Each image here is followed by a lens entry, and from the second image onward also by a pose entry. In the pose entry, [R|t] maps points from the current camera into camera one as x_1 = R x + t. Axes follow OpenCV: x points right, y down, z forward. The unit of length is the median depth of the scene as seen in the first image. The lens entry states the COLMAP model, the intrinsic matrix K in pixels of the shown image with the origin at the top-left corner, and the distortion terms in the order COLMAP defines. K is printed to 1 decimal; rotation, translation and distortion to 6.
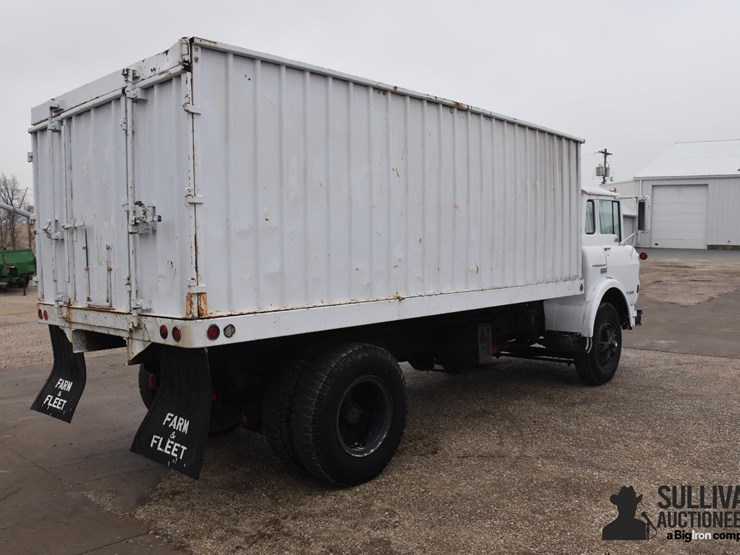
lens RADIAL K [[663.8, 0, 370.0], [0, 663.8, 277.5], [0, 0, 1]] dist [-0.142220, 0.107069]
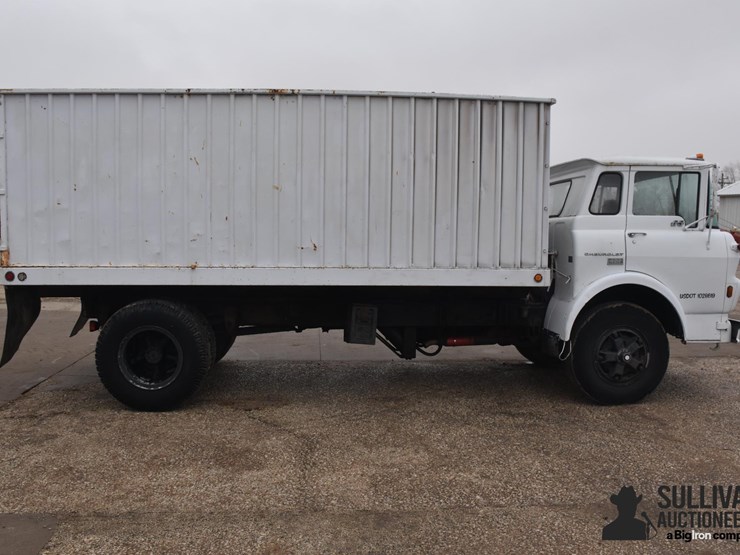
lens RADIAL K [[663.8, 0, 370.0], [0, 663.8, 277.5], [0, 0, 1]] dist [-0.142220, 0.107069]
pose [[0.727466, 0.062795, -0.683265, 1.080576], [-0.048770, 0.998017, 0.039797, -0.012517], [0.684409, 0.004372, 0.729085, 0.357687]]
